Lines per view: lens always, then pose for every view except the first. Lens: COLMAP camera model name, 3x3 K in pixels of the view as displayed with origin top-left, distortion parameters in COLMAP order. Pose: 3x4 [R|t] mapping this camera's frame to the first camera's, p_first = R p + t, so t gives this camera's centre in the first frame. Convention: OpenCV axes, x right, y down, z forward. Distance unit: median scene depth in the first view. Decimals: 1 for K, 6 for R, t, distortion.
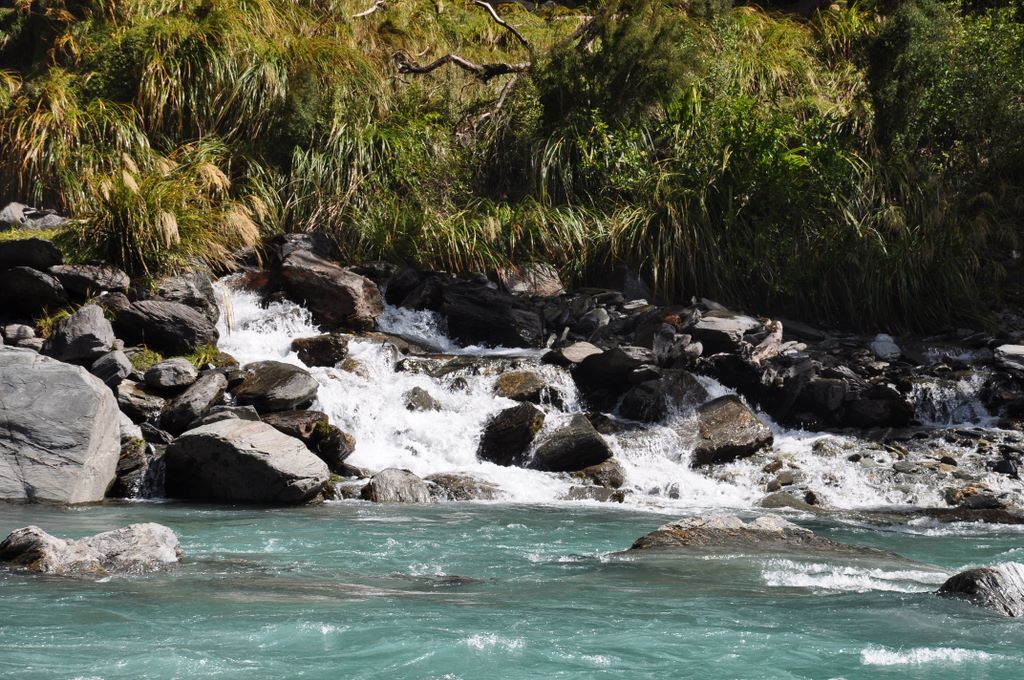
lens RADIAL K [[4435.1, 0, 512.0], [0, 4435.1, 340.0], [0, 0, 1]] dist [1.501487, 7.268169]
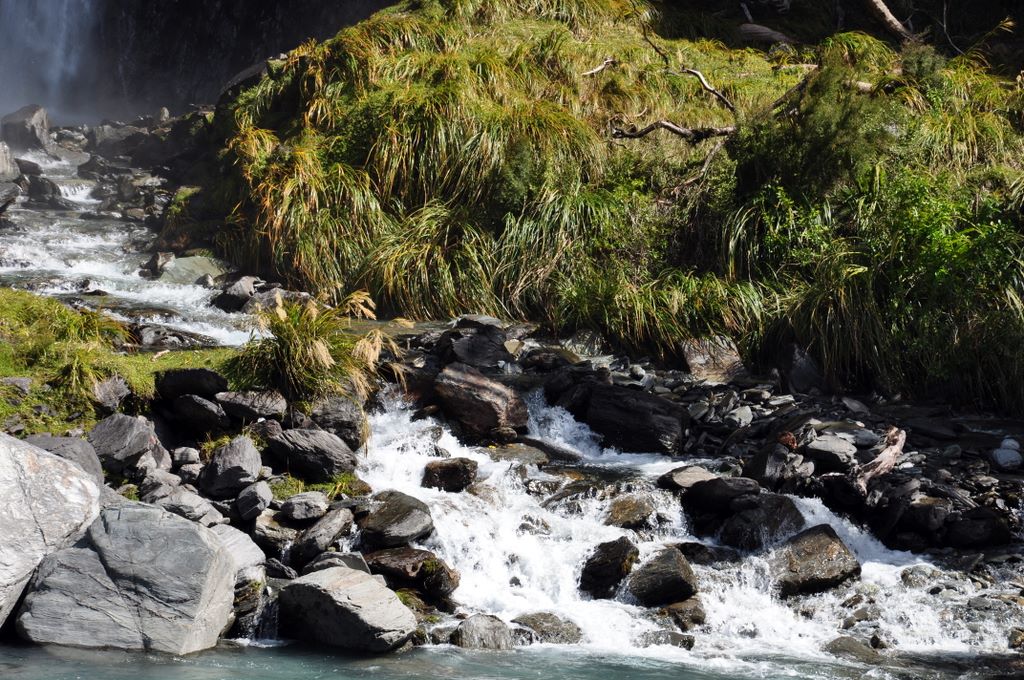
lens RADIAL K [[4435.1, 0, 512.0], [0, 4435.1, 340.0], [0, 0, 1]] dist [1.501487, 7.268169]
pose [[0.990987, 0.017273, -0.132840, 0.117931], [-0.007850, 0.997436, 0.071134, -0.109590], [0.133728, -0.069450, 0.988582, -0.084787]]
